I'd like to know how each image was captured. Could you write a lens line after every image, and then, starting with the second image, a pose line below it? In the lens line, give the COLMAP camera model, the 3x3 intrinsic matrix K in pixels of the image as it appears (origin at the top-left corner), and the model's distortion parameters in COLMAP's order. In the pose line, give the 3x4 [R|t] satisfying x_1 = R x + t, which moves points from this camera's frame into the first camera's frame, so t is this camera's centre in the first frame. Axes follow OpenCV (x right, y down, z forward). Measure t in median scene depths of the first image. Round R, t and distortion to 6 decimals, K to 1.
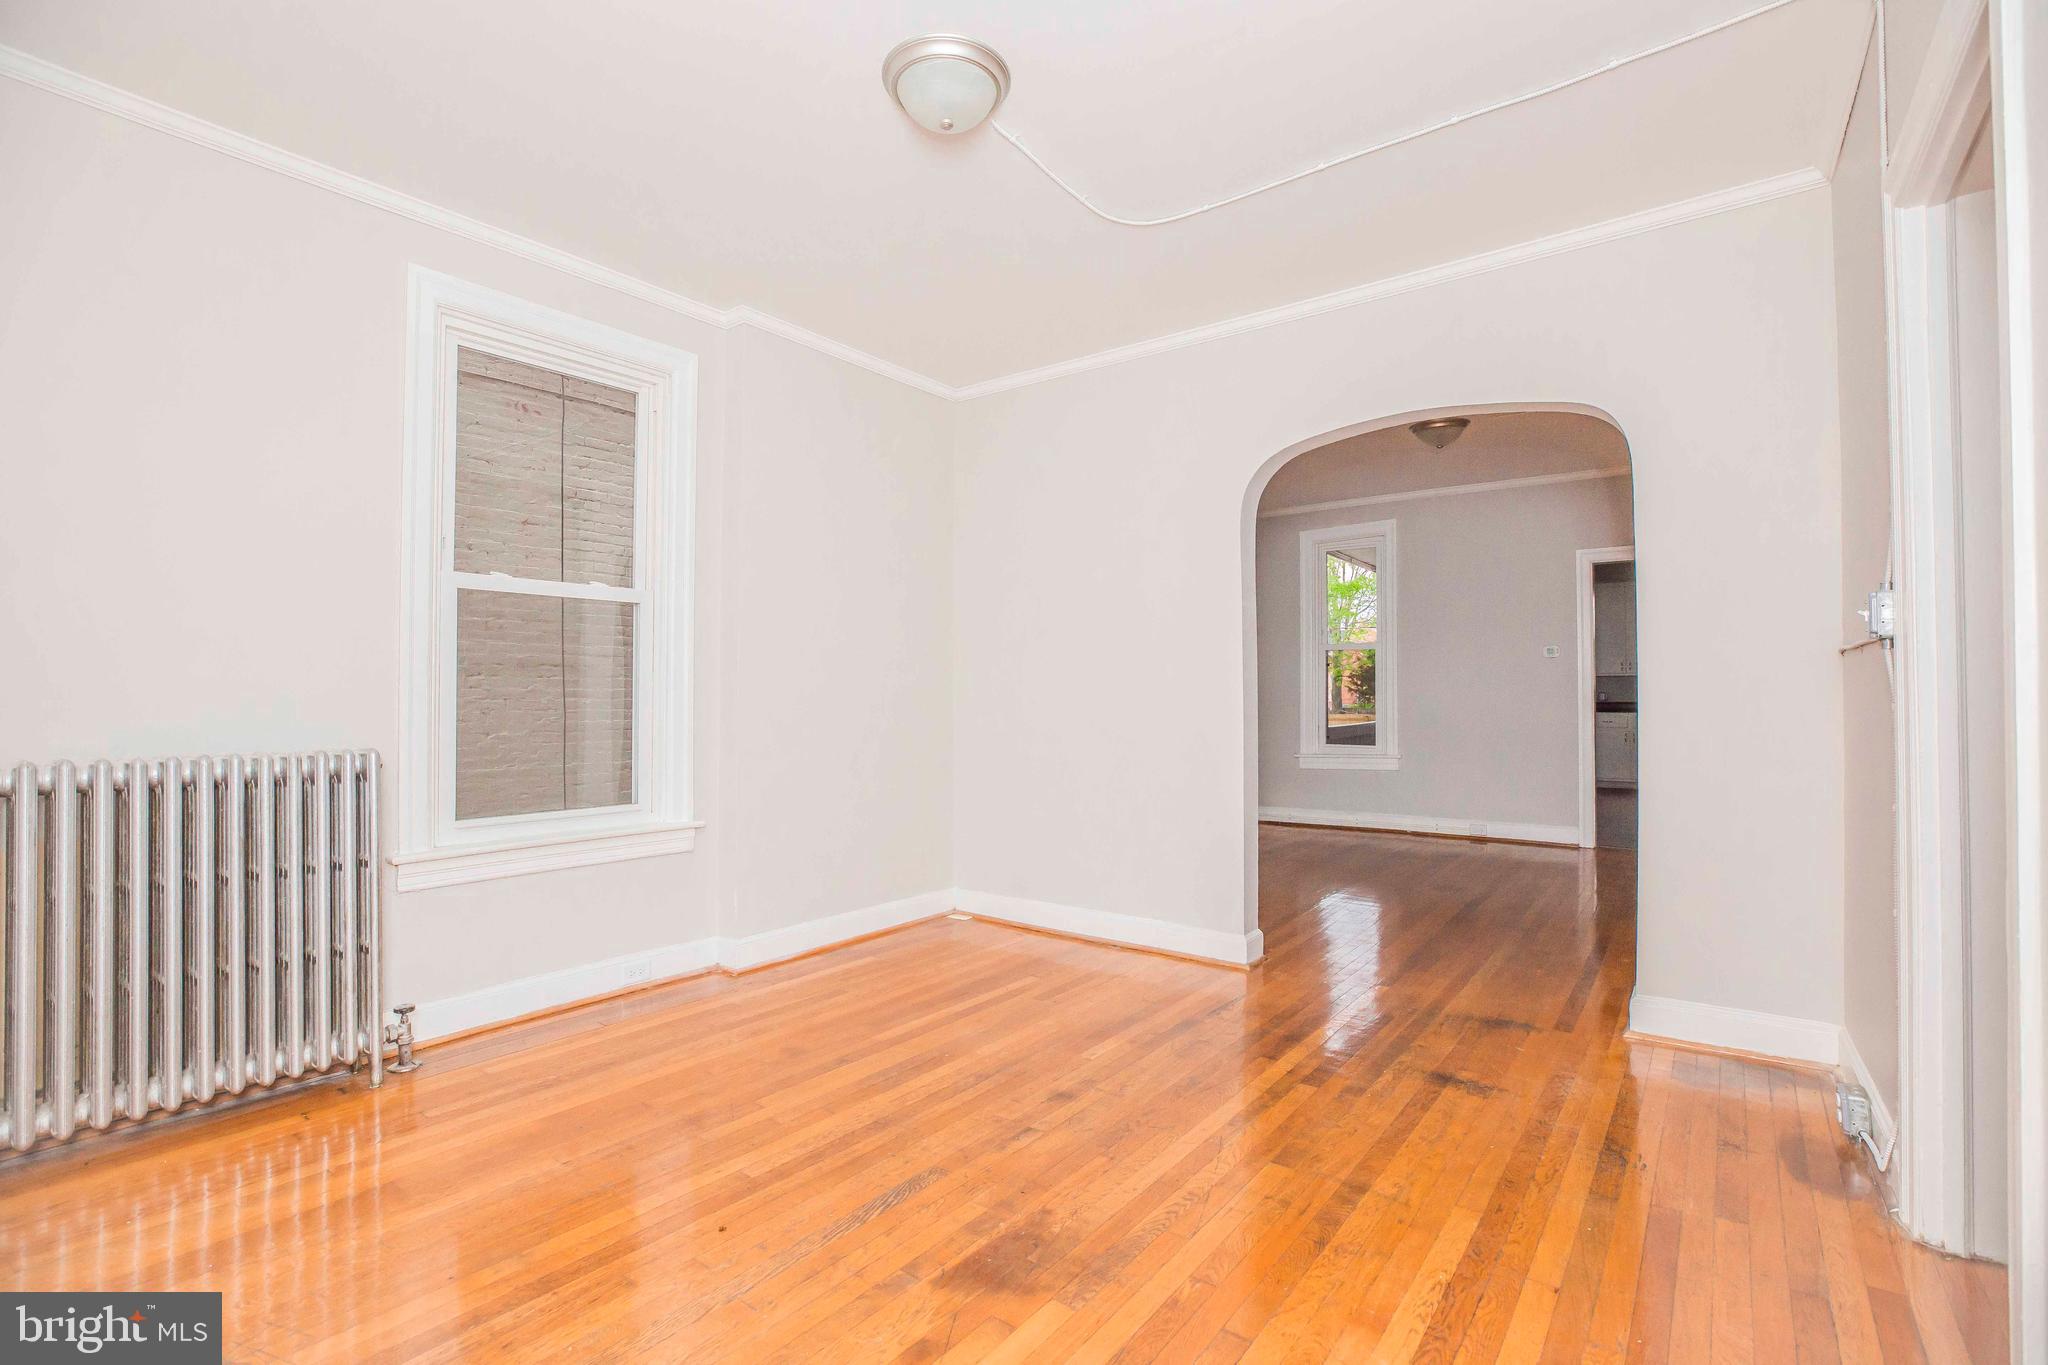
lens RADIAL K [[925.8, 0, 1024.0], [0, 925.8, 682.5], [0, 0, 1]] dist [-0.047859, 0.000437]
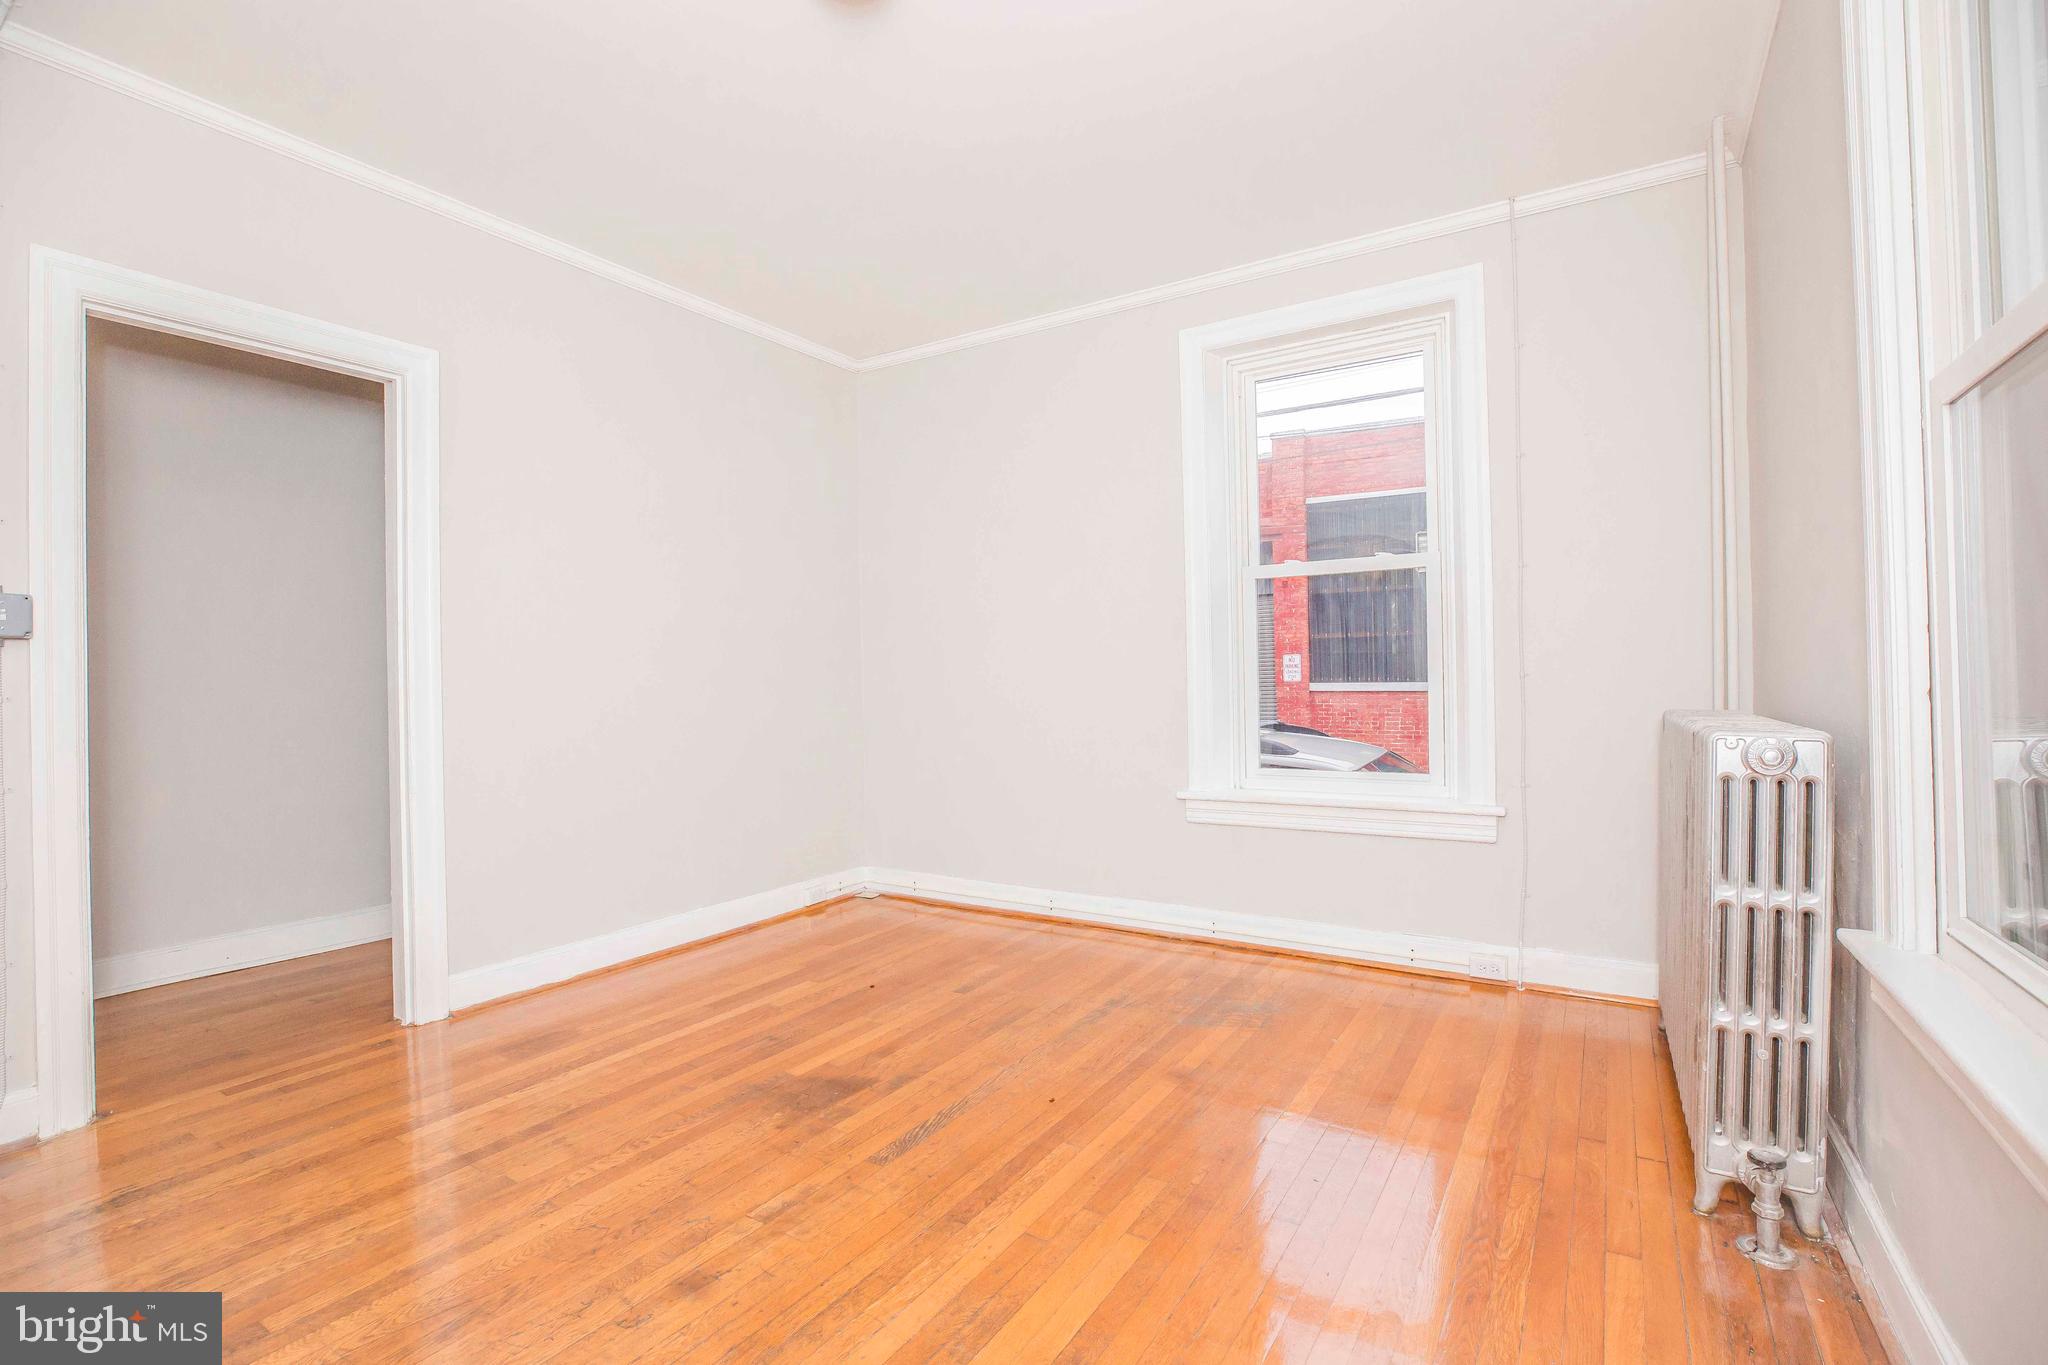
lens RADIAL K [[925.8, 0, 1024.0], [0, 925.8, 682.5], [0, 0, 1]] dist [-0.047859, 0.000437]
pose [[-0.995859, 0.013307, -0.089928, -0.171533], [0.014839, 0.999756, -0.016389, 0.047537], [0.089688, -0.017656, -0.995813, 2.042111]]
